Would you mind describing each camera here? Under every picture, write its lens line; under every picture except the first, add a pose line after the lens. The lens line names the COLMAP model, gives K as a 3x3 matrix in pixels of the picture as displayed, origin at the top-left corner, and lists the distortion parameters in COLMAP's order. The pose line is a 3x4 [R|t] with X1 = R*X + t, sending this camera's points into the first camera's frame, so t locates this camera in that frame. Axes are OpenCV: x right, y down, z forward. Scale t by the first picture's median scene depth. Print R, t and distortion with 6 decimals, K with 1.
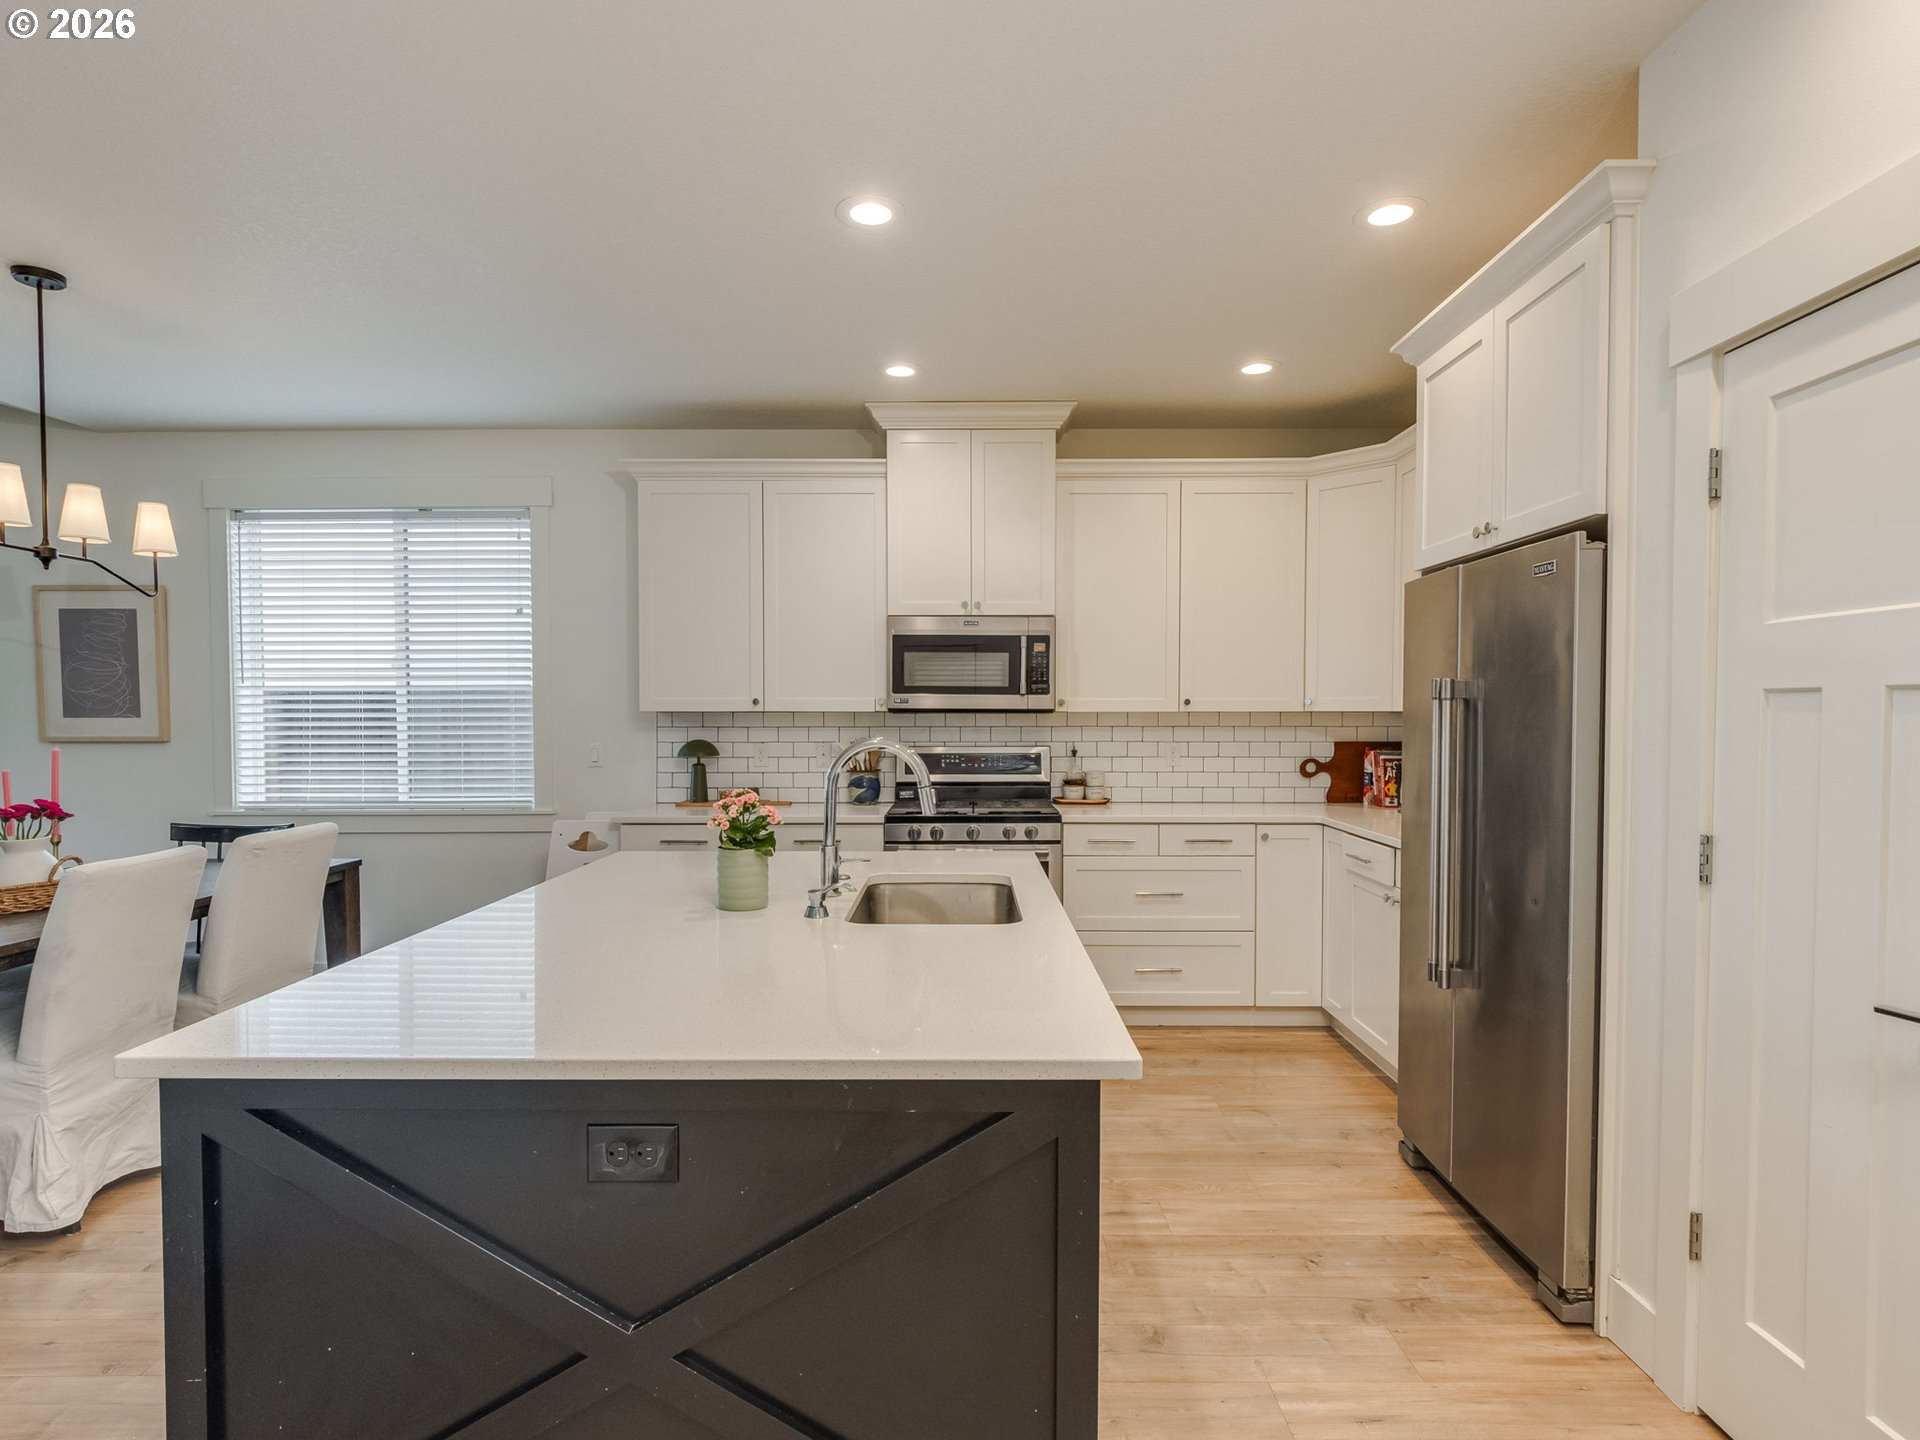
lens RADIAL K [[1023.7, 0, 958.8], [0, 1023.7, 735.9], [0, 0, 1]] dist [0.005064, -0.005770]
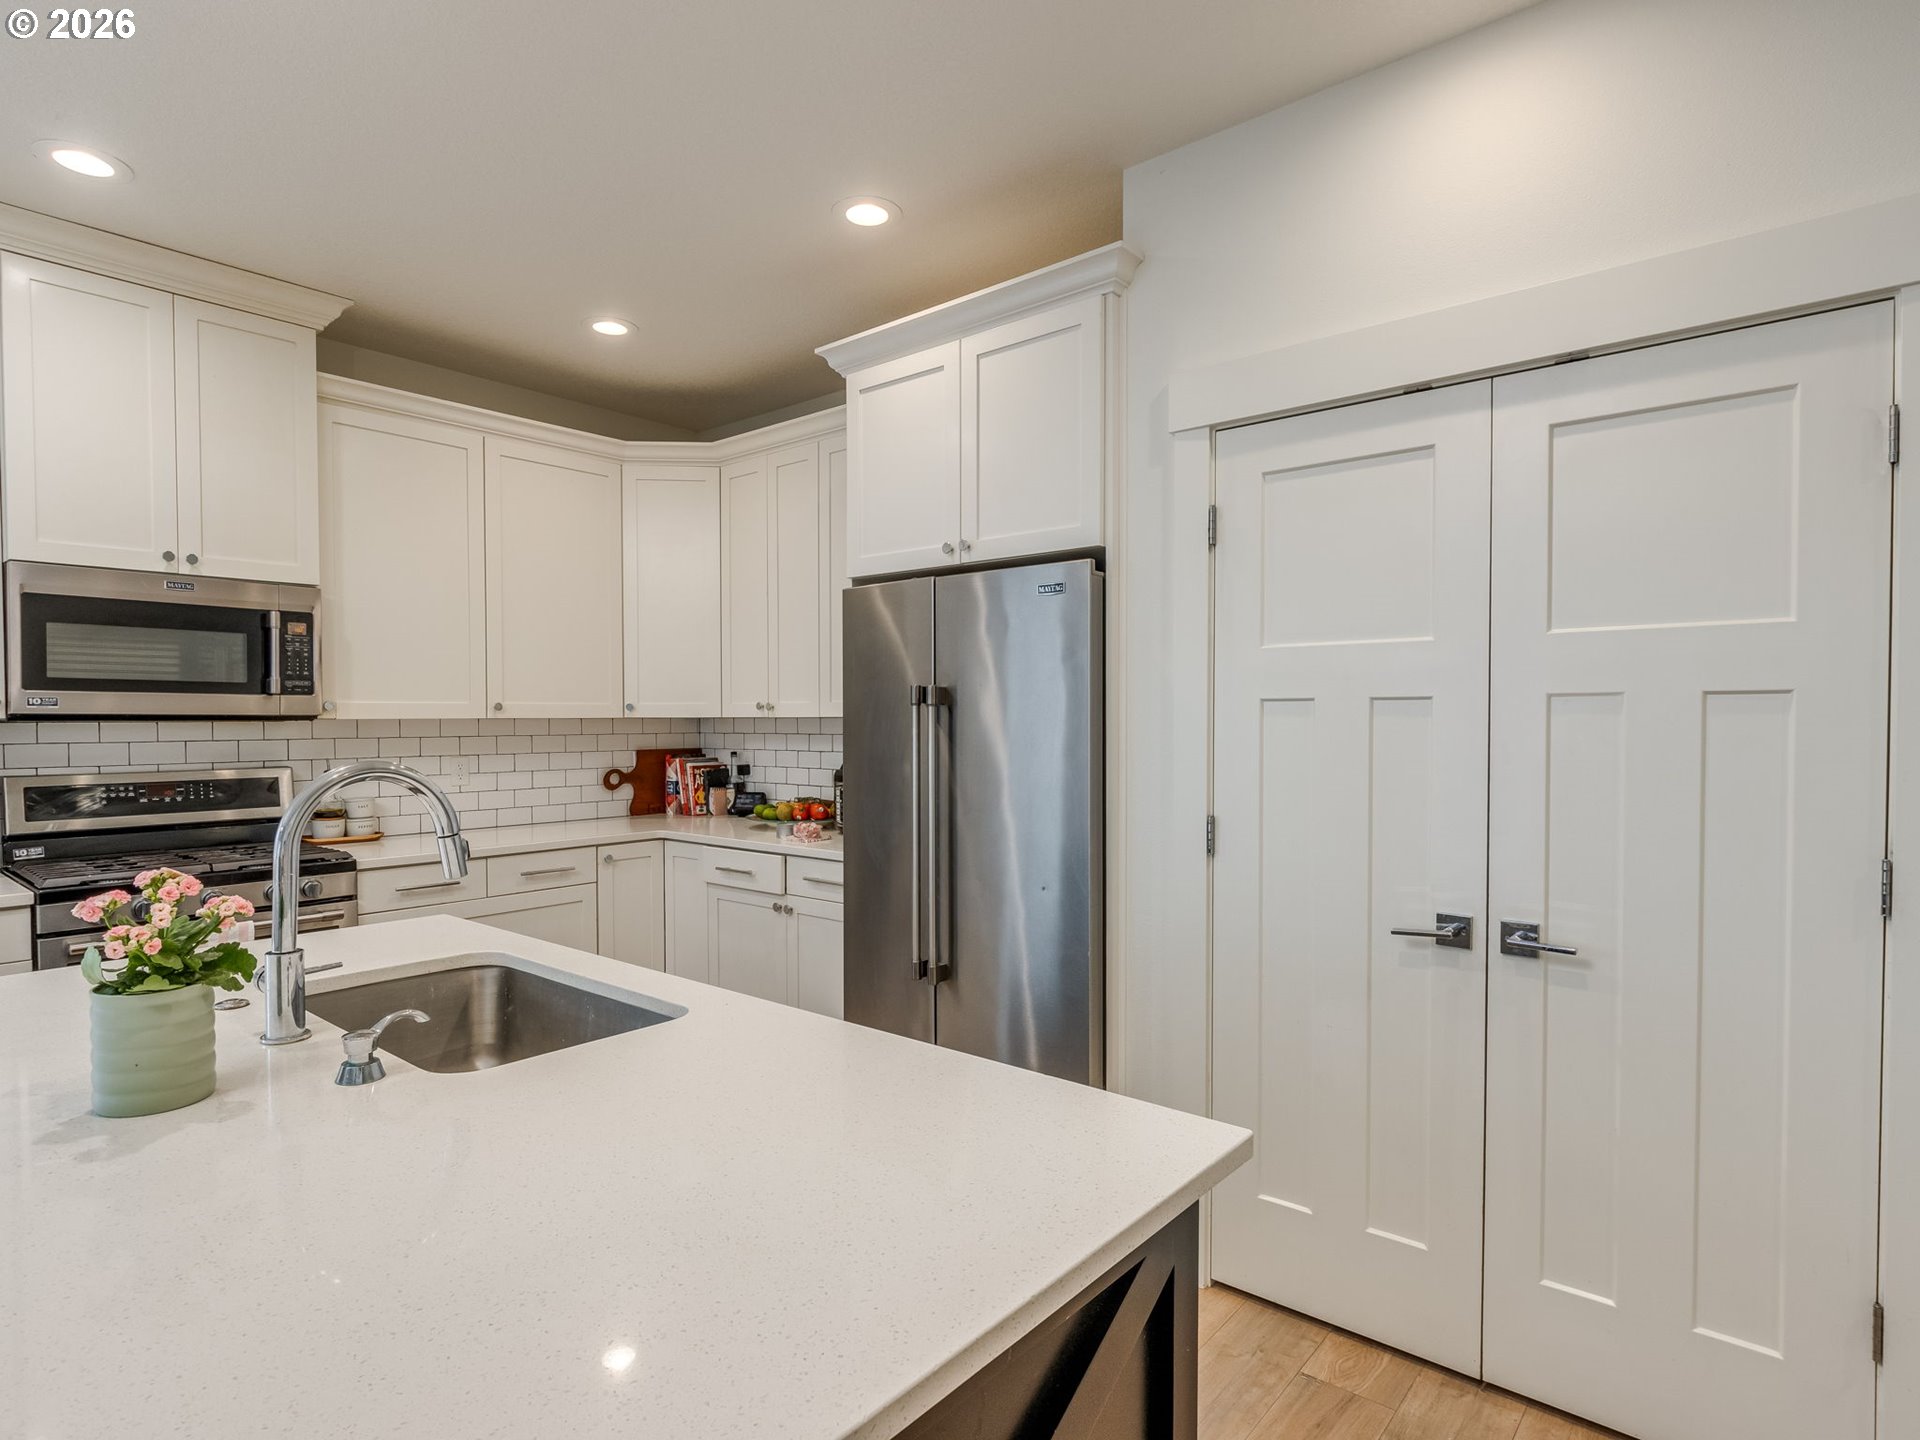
lens RADIAL K [[1023.7, 0, 960.7], [0, 1023.7, 740.0], [0, 0, 1]] dist [0.005064, -0.005770]
pose [[0.639055, -0.018305, 0.768943, -0.174813], [0.020266, 0.999770, 0.006957, -0.004436], [-0.768894, 0.011138, 0.639280, 0.184020]]
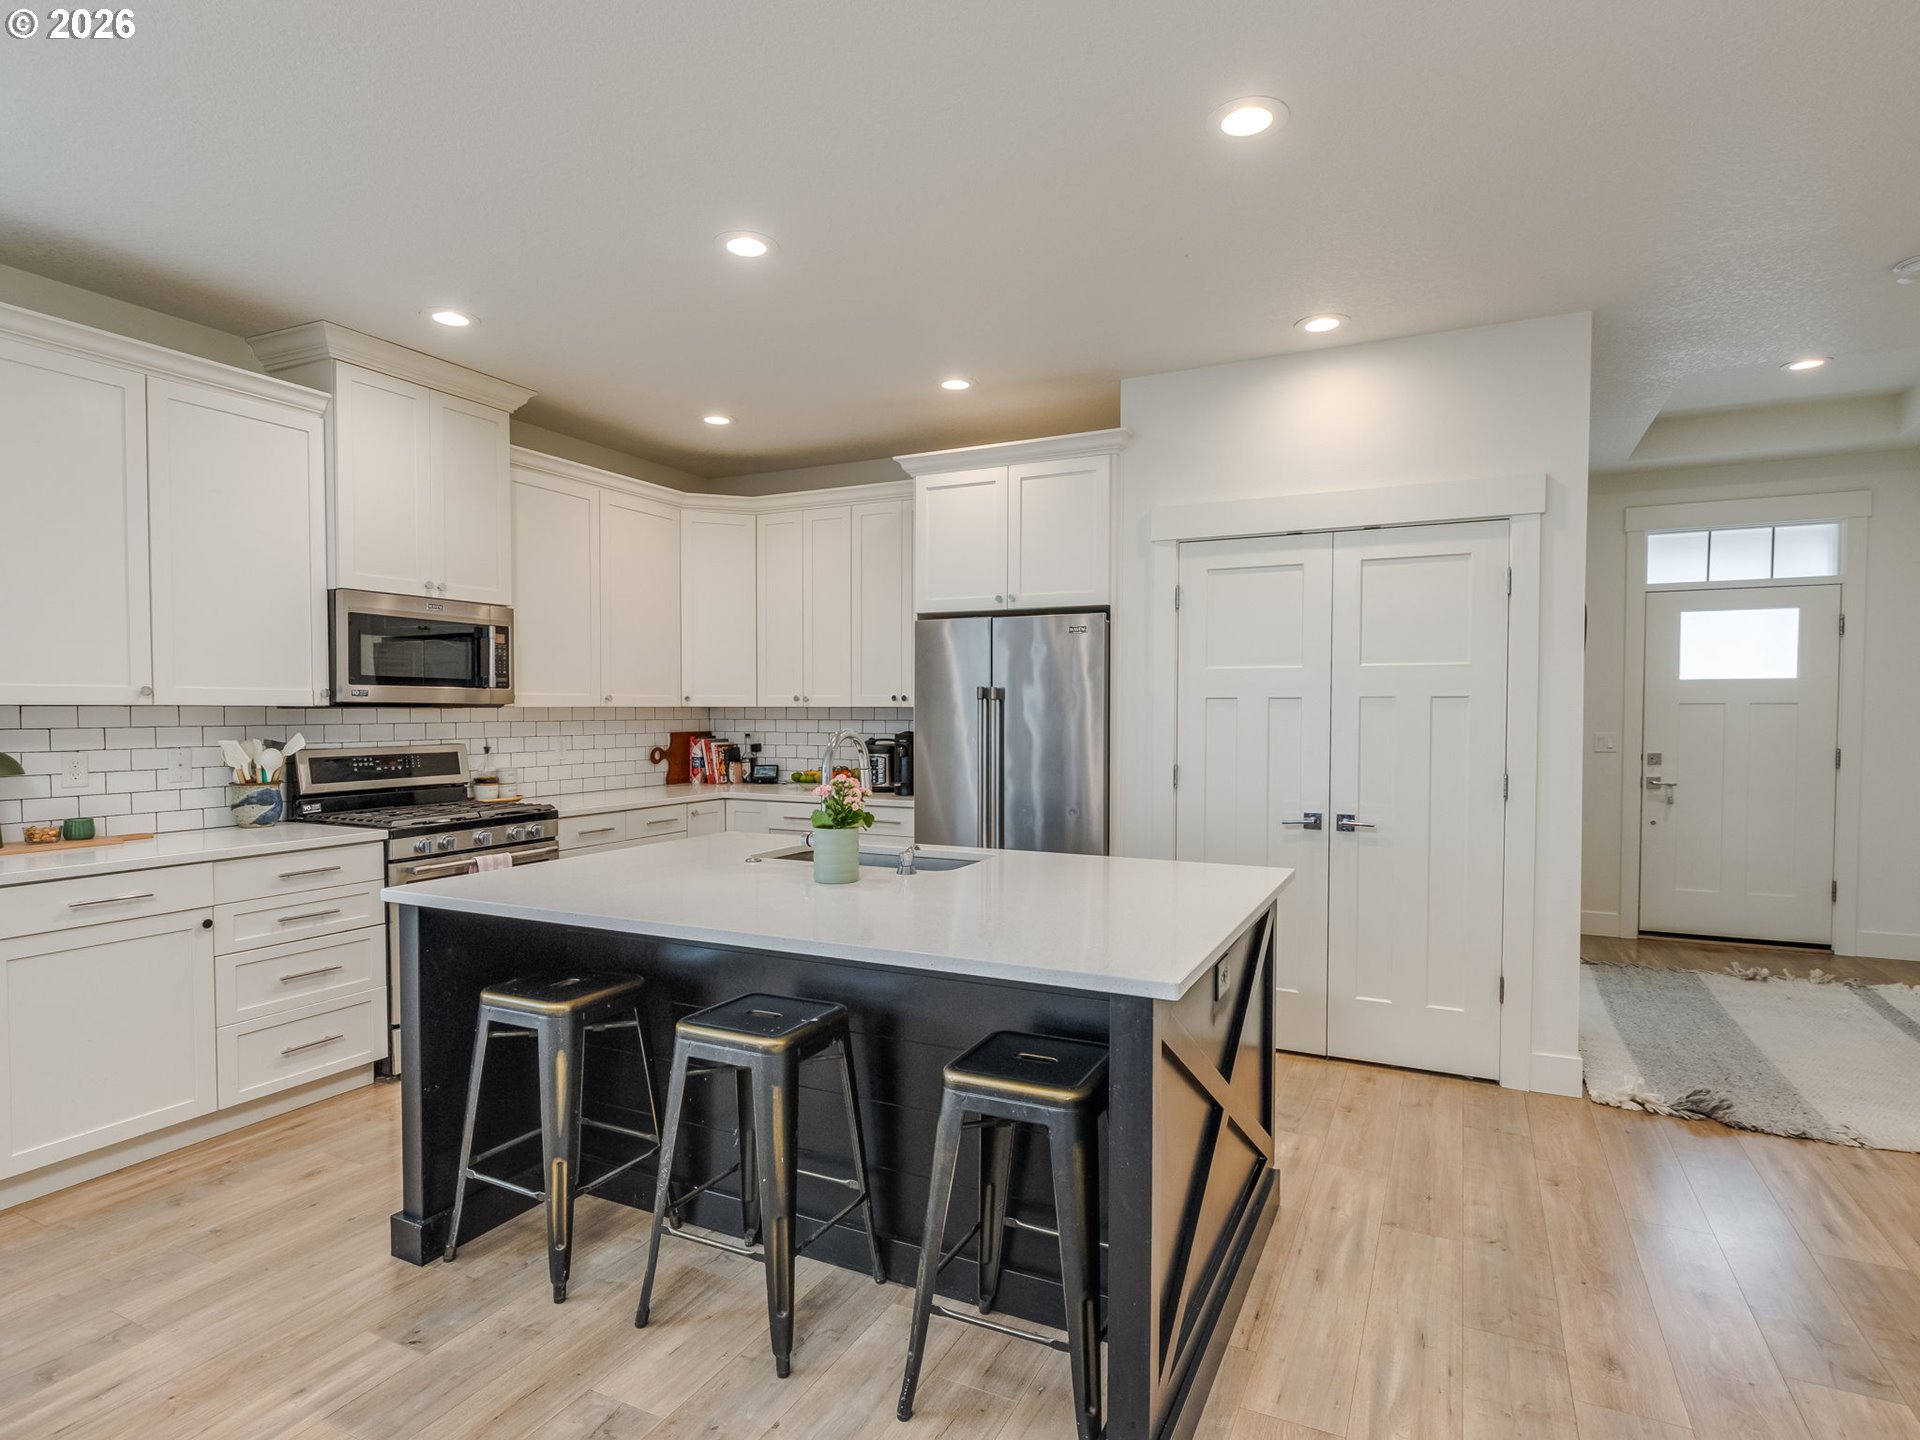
lens RADIAL K [[1023.7, 0, 959.9], [0, 1023.7, 738.7], [0, 0, 1]] dist [0.005064, -0.005770]
pose [[0.432219, -0.025876, 0.901397, -0.589053], [0.019450, 0.999623, 0.019369, -0.003815], [-0.901559, 0.009160, 0.432560, 0.201547]]
